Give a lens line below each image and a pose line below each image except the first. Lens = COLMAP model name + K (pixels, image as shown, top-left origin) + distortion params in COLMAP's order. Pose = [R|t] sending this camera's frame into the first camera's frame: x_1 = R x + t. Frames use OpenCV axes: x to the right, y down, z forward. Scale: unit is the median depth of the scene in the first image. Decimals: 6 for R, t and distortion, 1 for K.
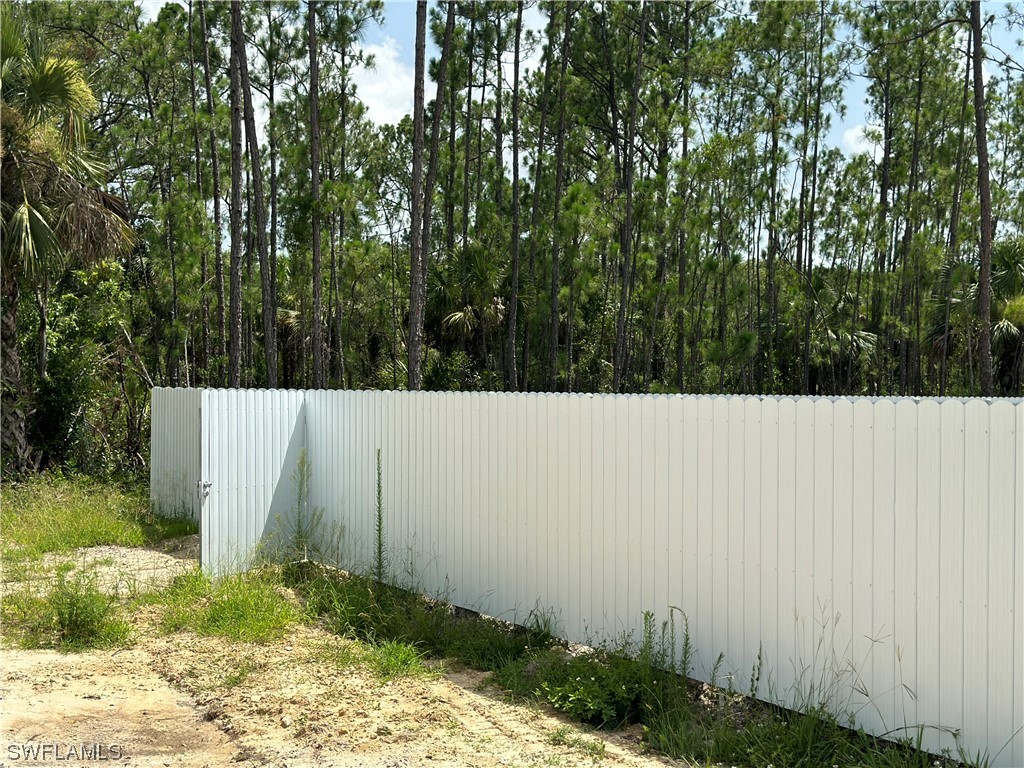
lens RADIAL K [[1410.1, 0, 492.8], [0, 1410.1, 408.2], [0, 0, 1]] dist [0.132847, -0.165502]
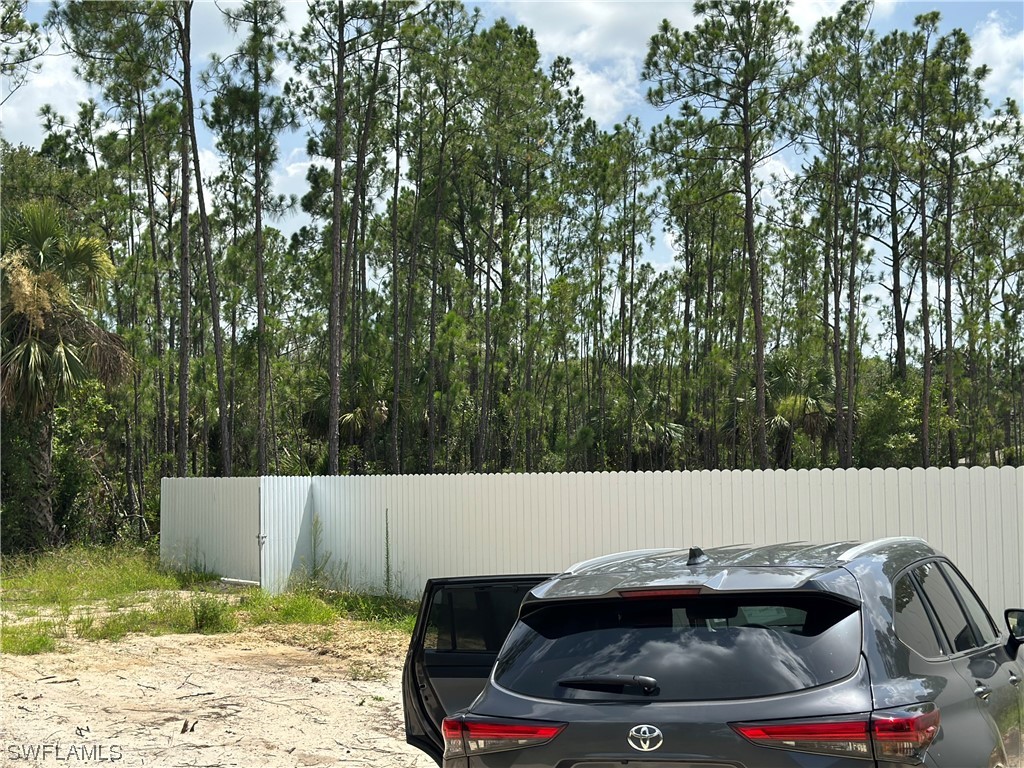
lens RADIAL K [[1410.1, 0, 492.8], [0, 1410.1, 408.2], [0, 0, 1]] dist [0.132847, -0.165502]
pose [[0.992250, -0.011874, 0.123687, -0.045942], [0.019593, 0.997922, -0.061380, 0.004152], [-0.122701, 0.063328, 0.990421, -0.193249]]
